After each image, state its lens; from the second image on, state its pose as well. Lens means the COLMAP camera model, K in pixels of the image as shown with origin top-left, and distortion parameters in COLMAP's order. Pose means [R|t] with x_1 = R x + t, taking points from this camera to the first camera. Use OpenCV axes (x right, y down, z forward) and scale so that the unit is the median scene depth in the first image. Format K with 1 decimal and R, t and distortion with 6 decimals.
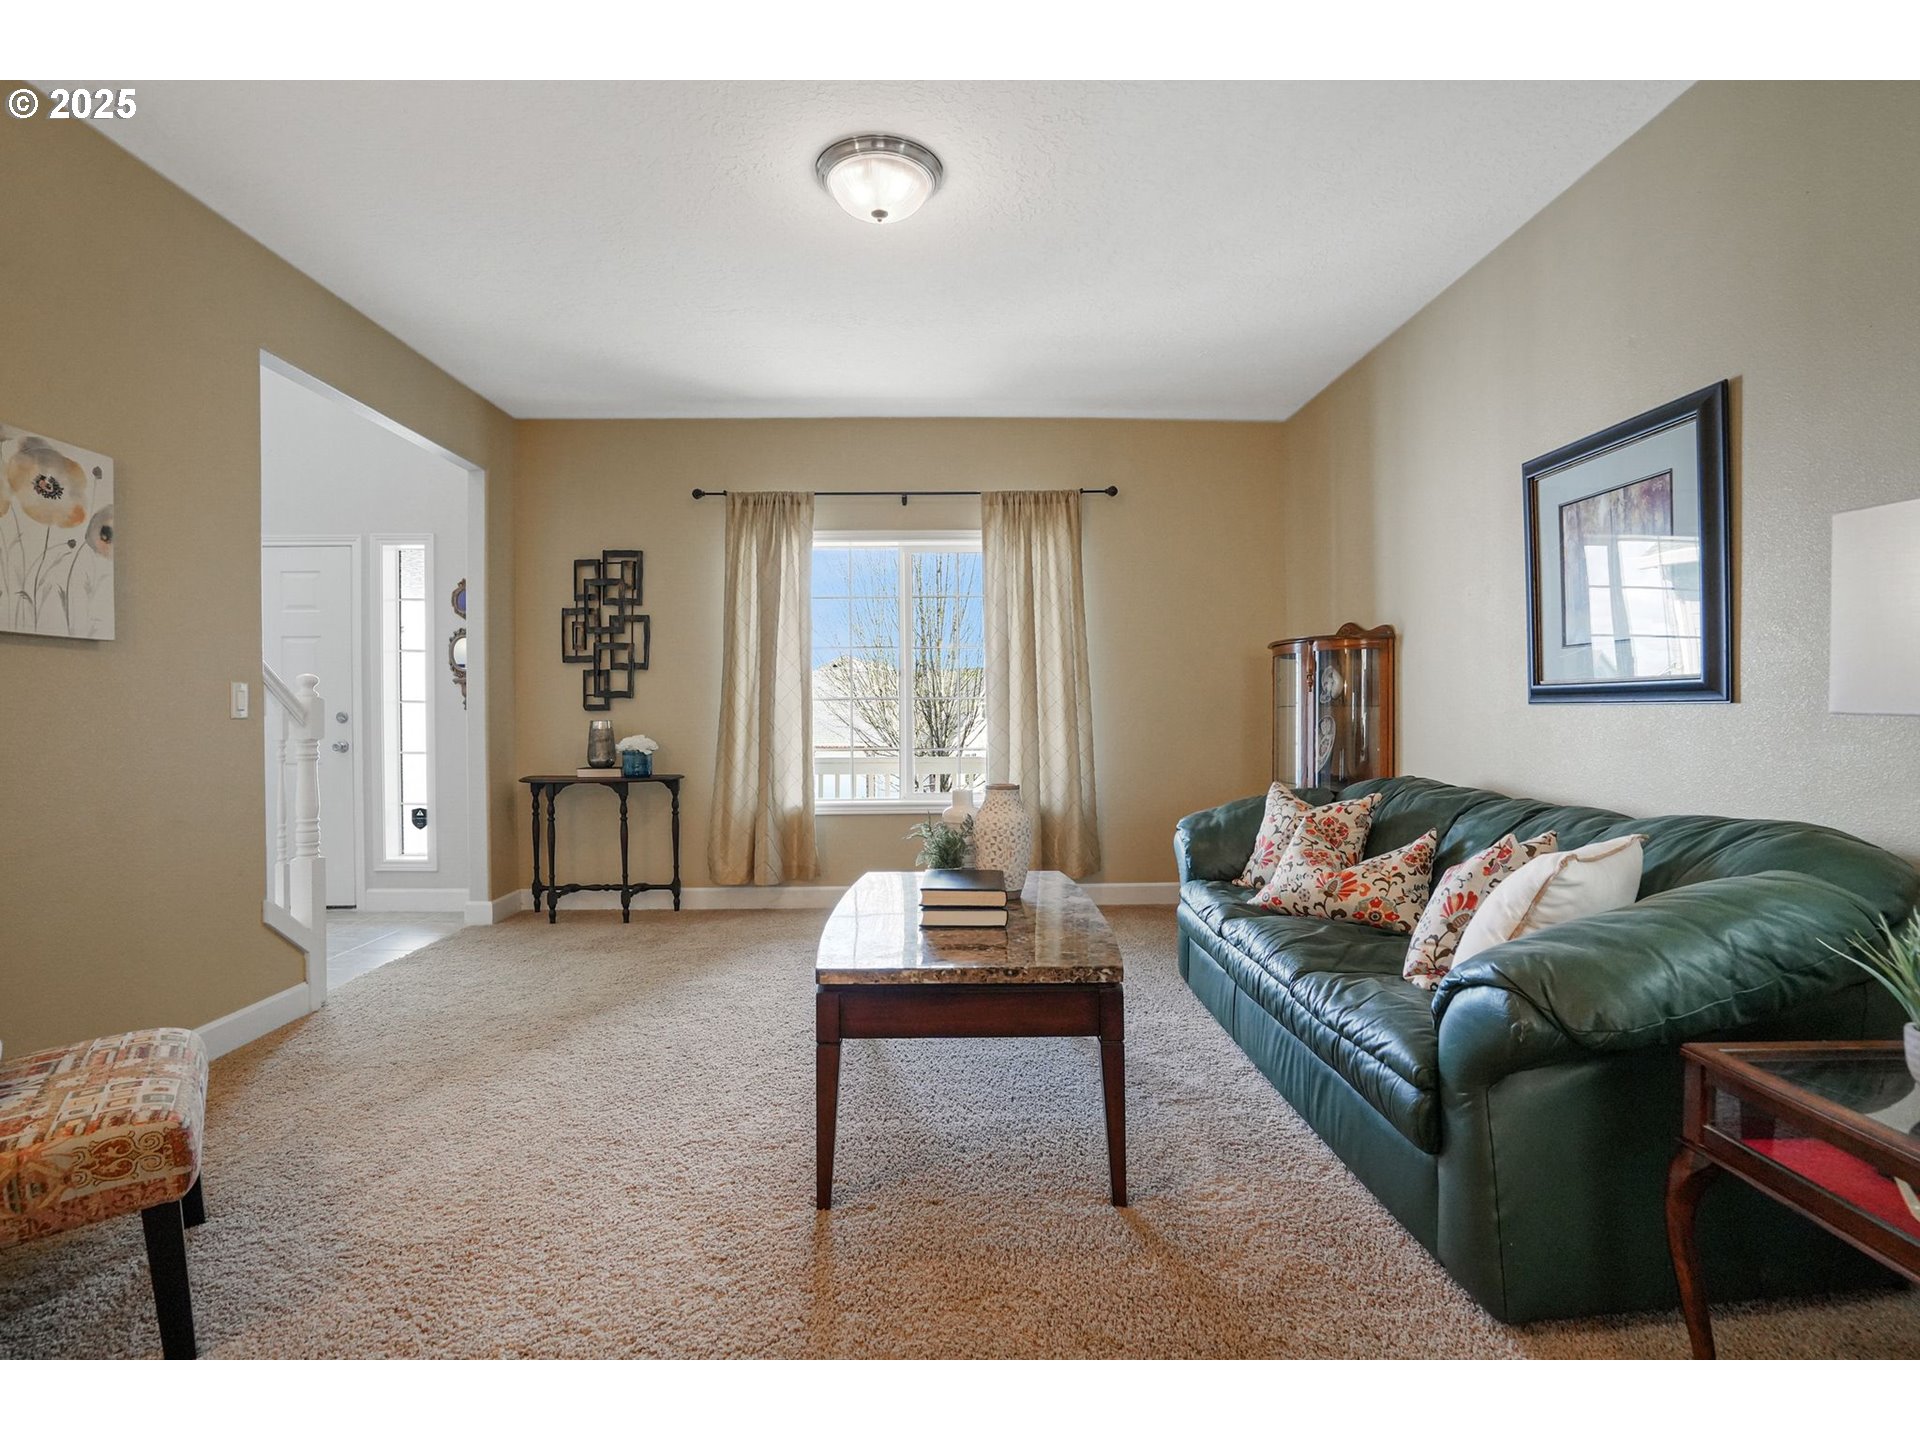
lens RADIAL K [[979.9, 0, 960.0], [0, 979.9, 720.0], [0, 0, 1]] dist [-0.037725, 0.001027]
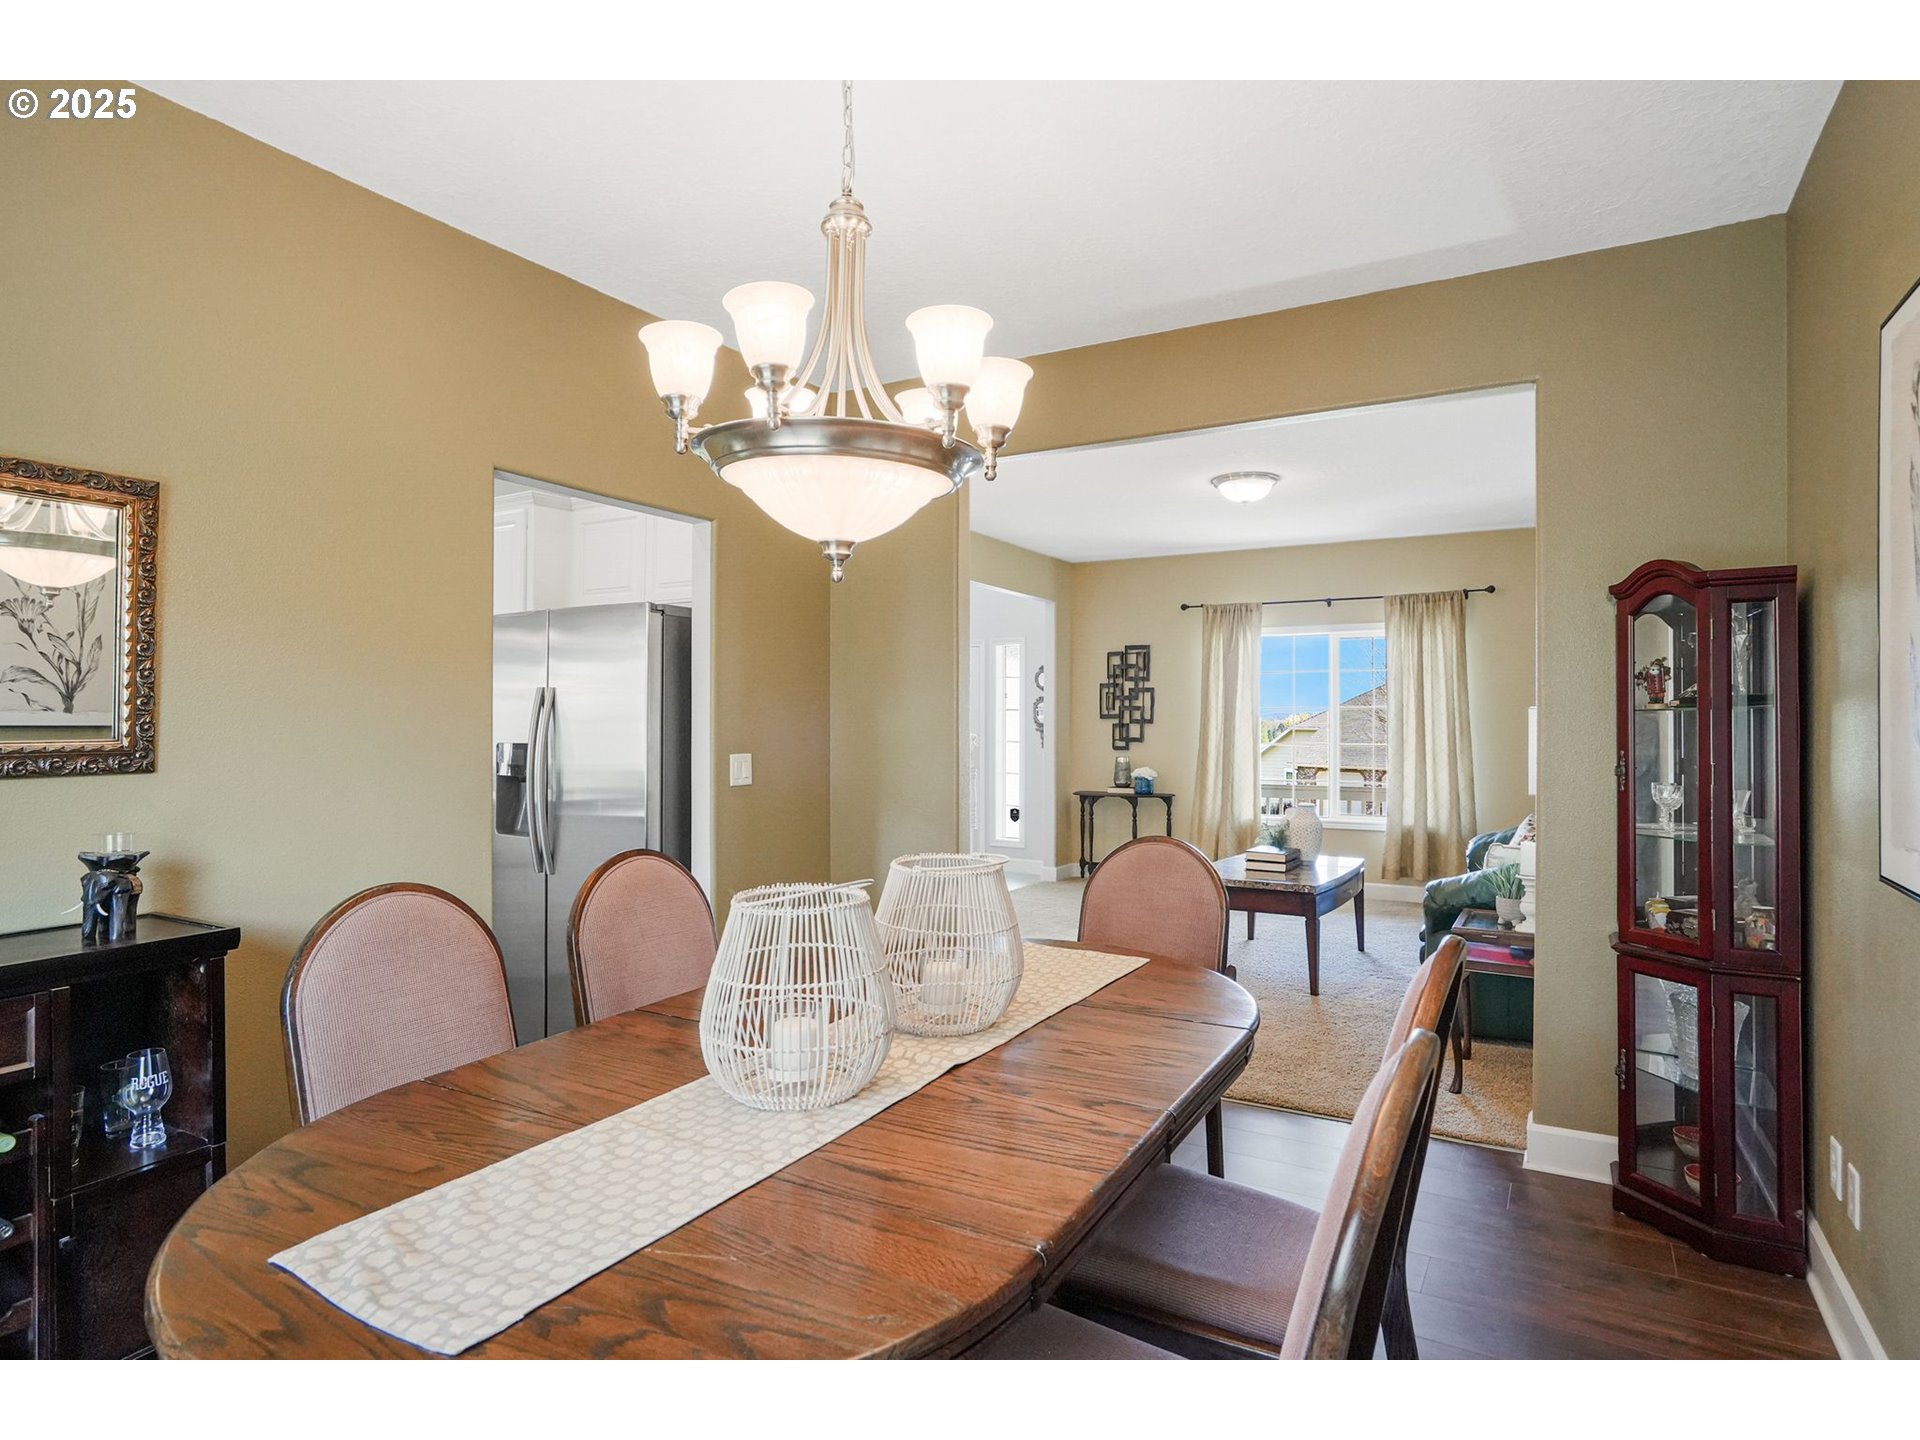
lens RADIAL K [[1053.9, 0, 960.0], [0, 1053.9, 720.0], [0, 0, 1]] dist [-0.038614, 0.027920]
pose [[0.859349, 0.003802, -0.511375, 0.259917], [-0.011795, 0.999854, -0.012388, -0.033533], [0.511253, 0.016677, 0.859268, -0.559311]]
